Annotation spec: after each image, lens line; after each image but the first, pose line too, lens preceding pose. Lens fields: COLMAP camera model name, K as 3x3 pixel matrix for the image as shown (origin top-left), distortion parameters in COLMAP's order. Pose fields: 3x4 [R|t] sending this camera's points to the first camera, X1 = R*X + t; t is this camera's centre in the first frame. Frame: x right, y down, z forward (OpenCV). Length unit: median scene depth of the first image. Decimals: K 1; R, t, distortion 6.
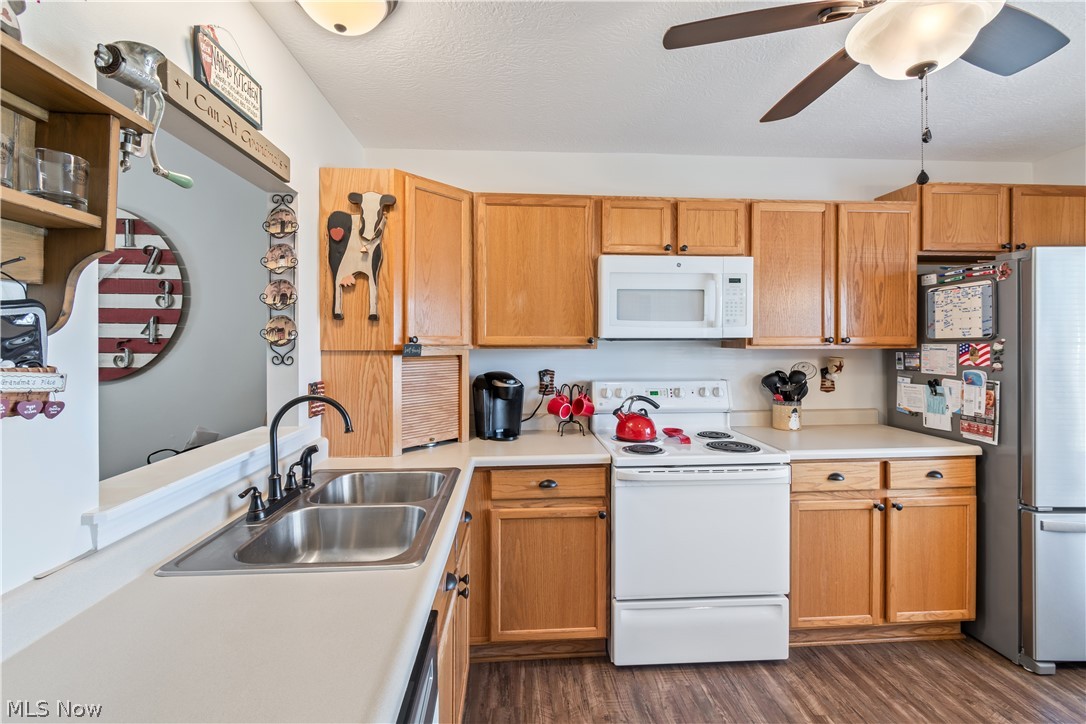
lens RADIAL K [[483.6, 0, 544.4], [0, 483.6, 341.2], [0, 0, 1]] dist [0.001184, -0.000838]
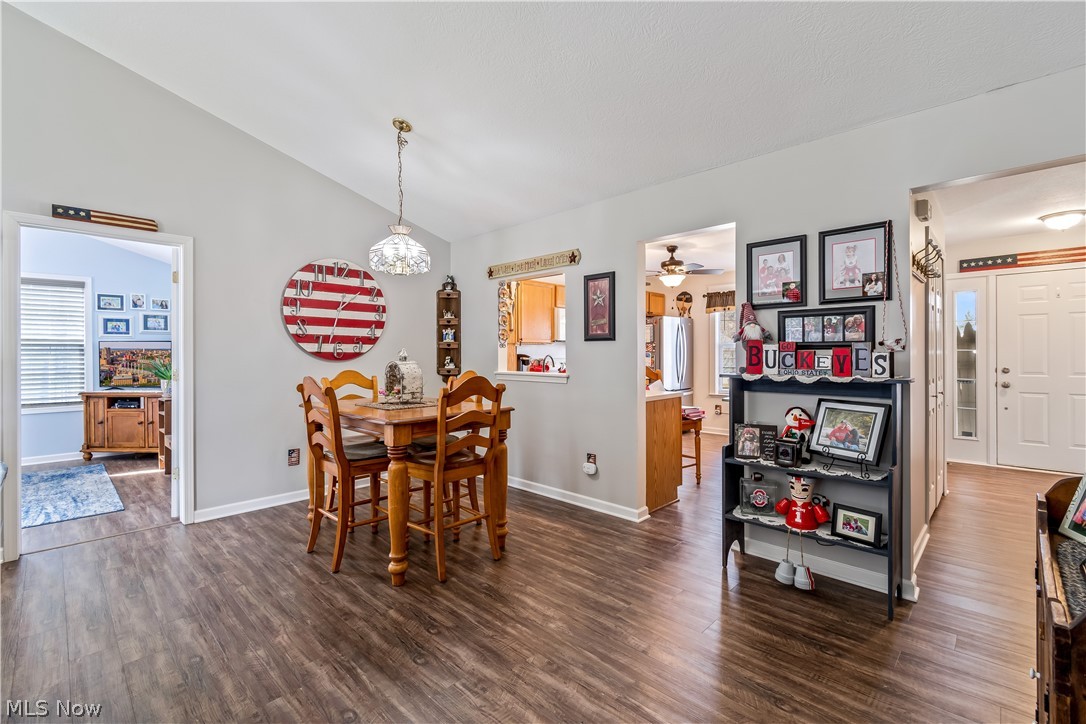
lens RADIAL K [[477.9, 0, 544.0], [0, 477.9, 355.8], [0, 0, 1]] dist [0.002640, -0.000057]
pose [[0.744358, -0.003809, 0.667770, -1.722179], [-0.000526, 0.999980, 0.006290, 0.062397], [-0.667781, -0.005033, 0.744341, -0.885496]]
